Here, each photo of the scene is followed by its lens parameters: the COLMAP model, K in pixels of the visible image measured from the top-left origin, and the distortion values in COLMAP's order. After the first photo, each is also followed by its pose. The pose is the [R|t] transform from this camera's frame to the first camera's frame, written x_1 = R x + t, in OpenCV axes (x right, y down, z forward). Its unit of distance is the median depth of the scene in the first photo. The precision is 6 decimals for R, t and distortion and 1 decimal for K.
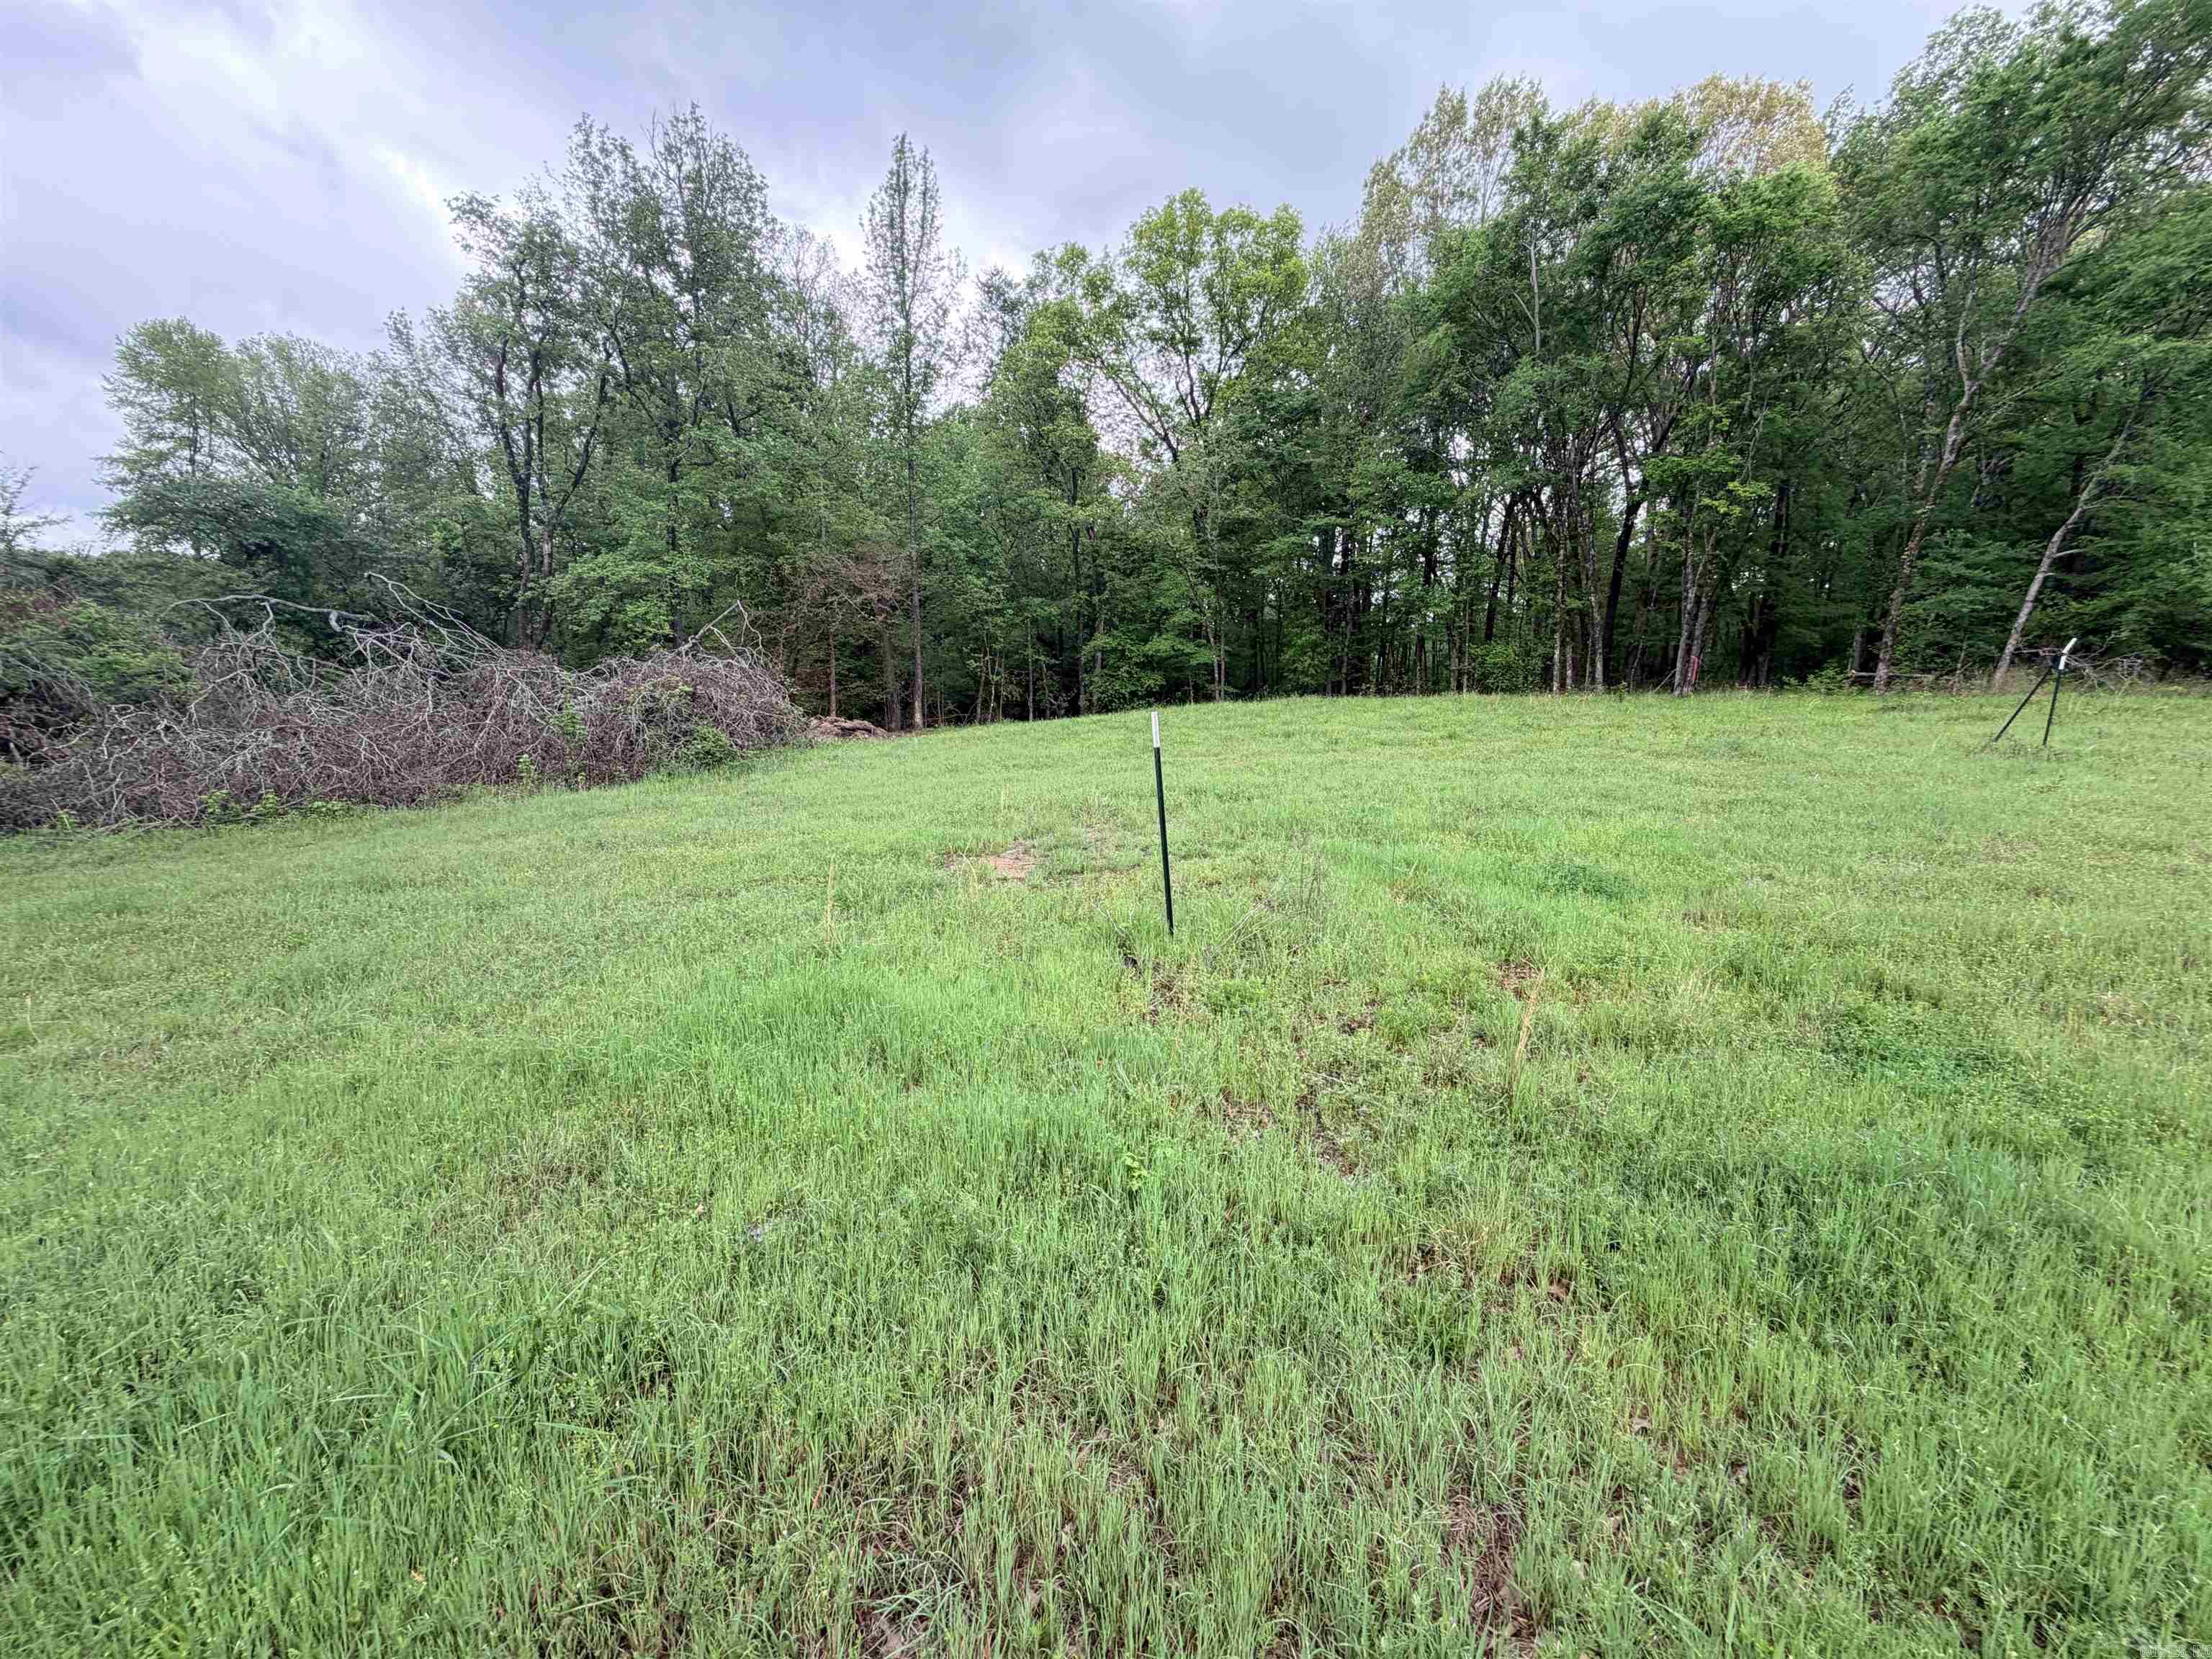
lens RADIAL K [[878.3, 0, 1099.1], [0, 878.3, 832.5], [0, 0, 1]] dist [0.000793, -0.000006]
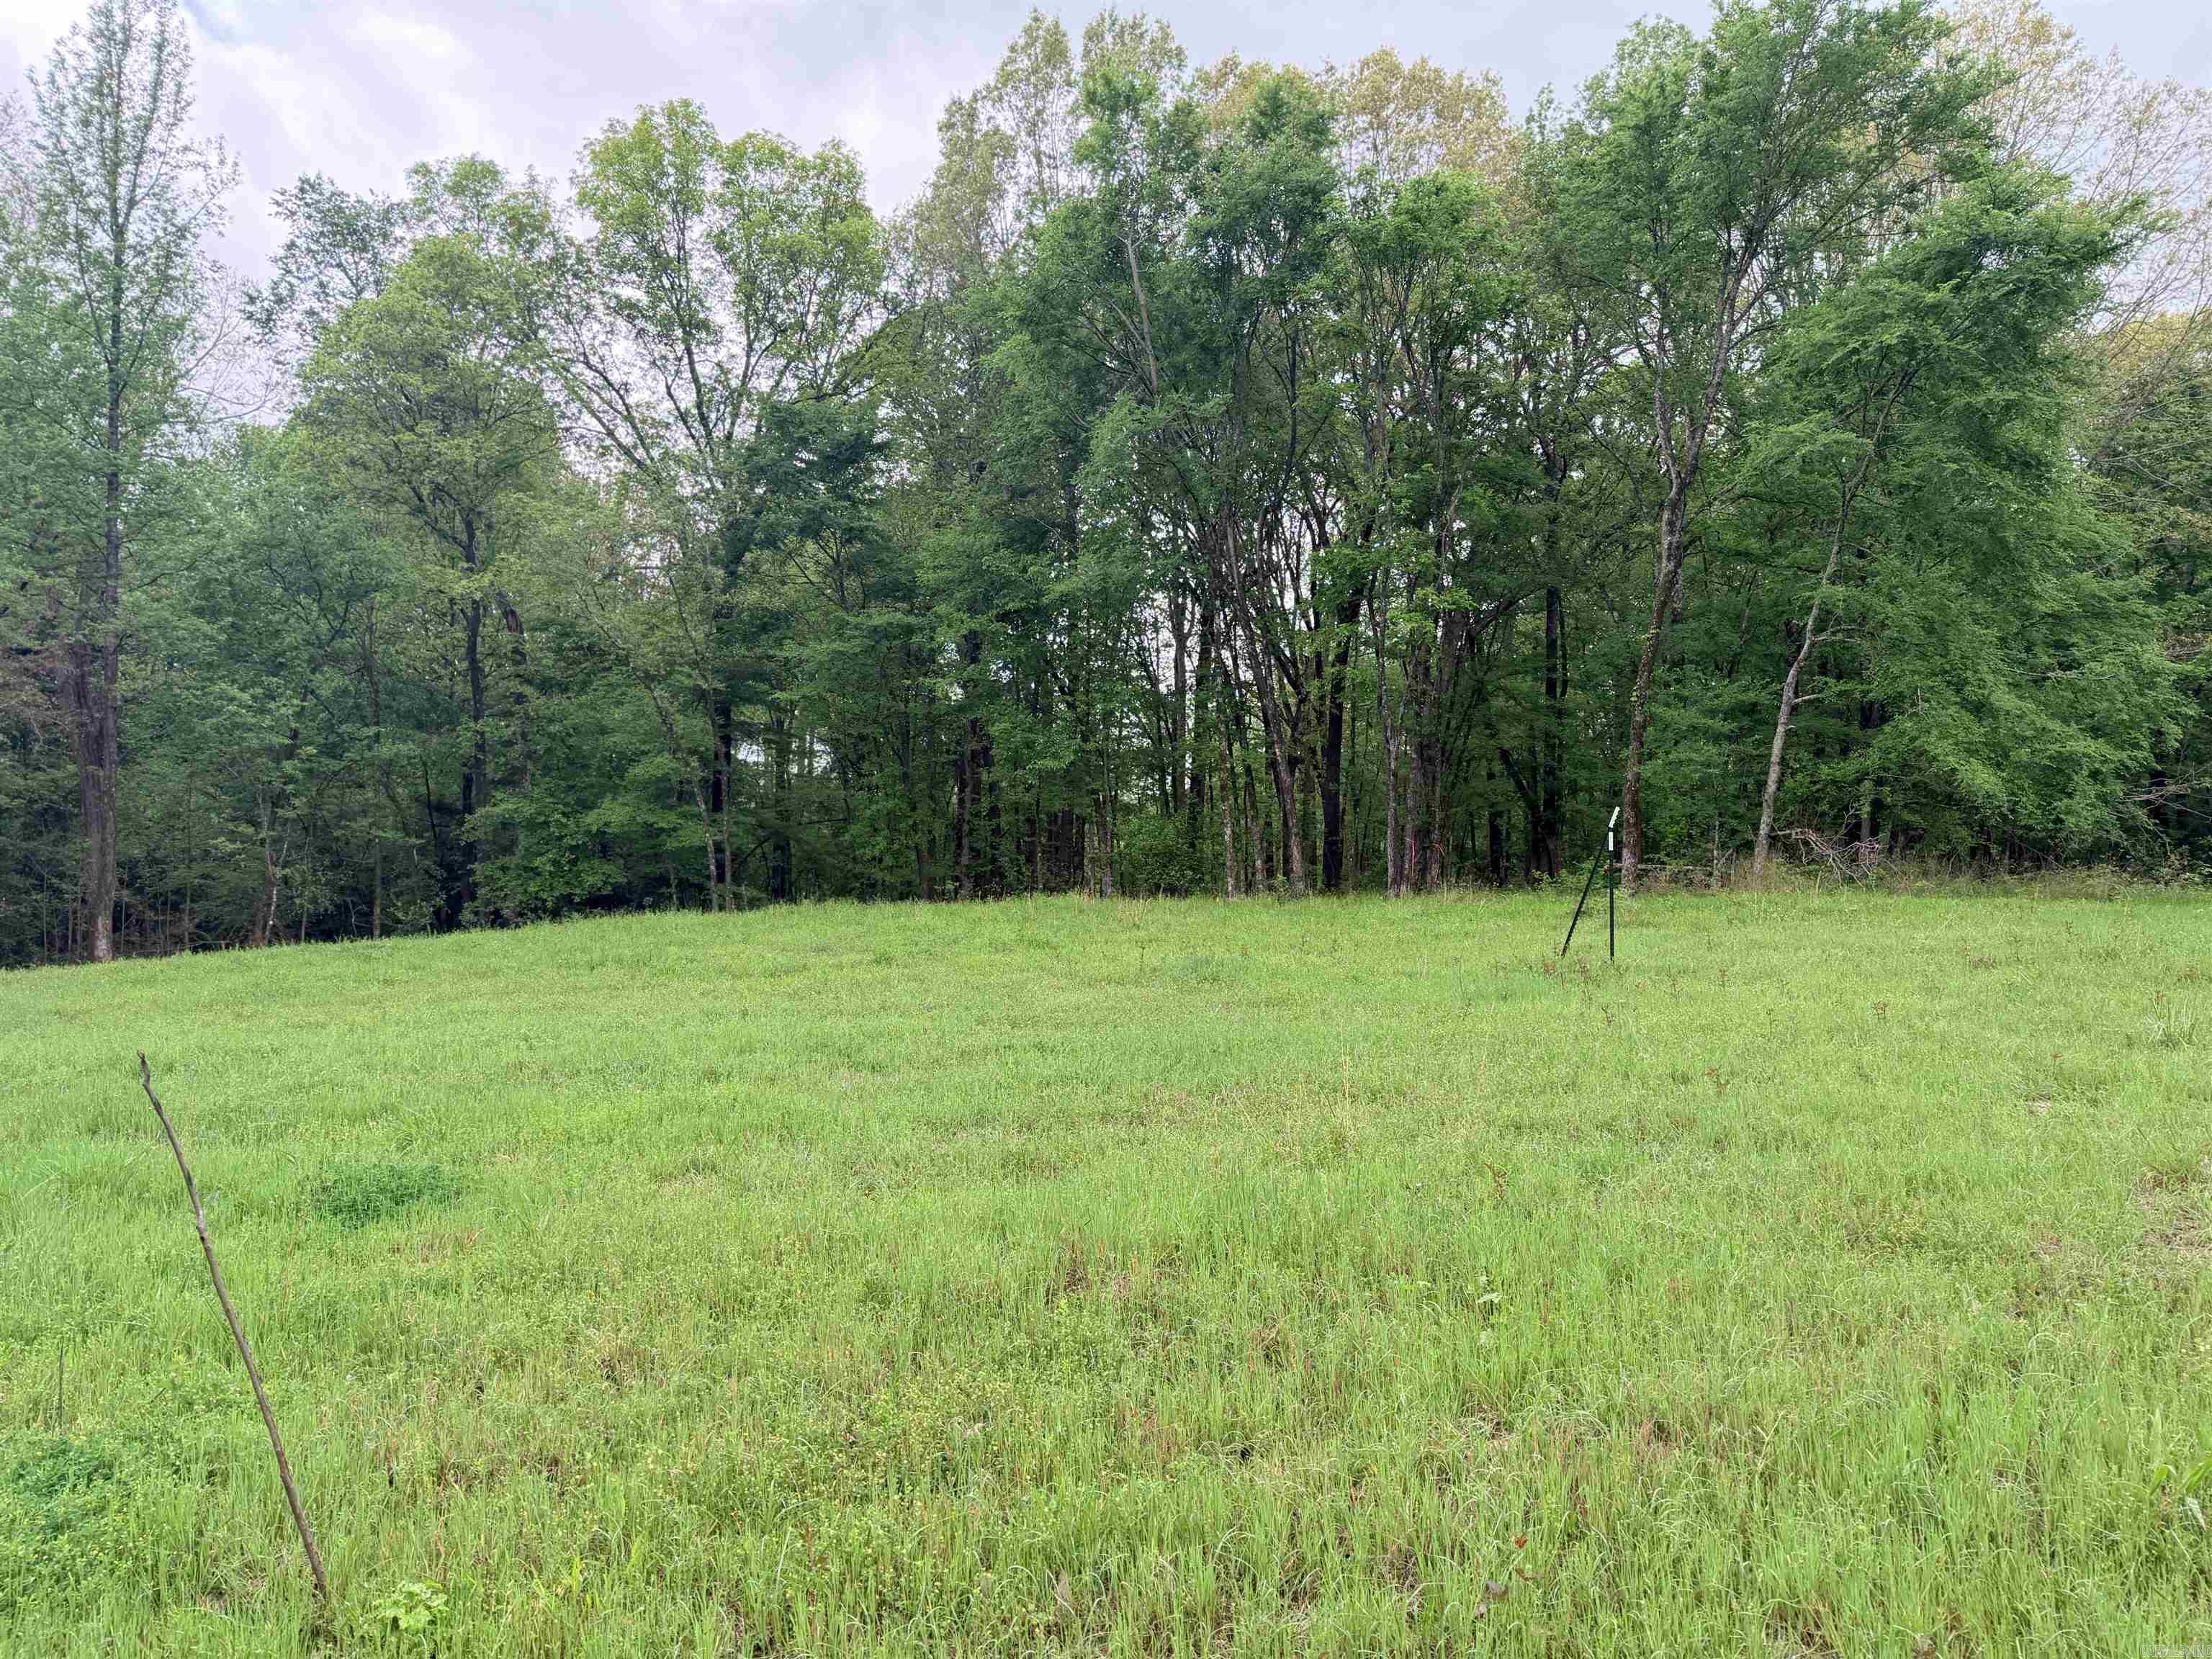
lens RADIAL K [[1571.5, 0, 1072.6], [0, 1571.5, 829.4], [0, 0, 1]] dist [-0.002597, -0.002205]
pose [[0.965377, 0.009530, 0.260686, 0.160499], [0.044186, 0.978918, -0.199416, 0.012414], [-0.257090, 0.204030, 0.944604, -0.027608]]
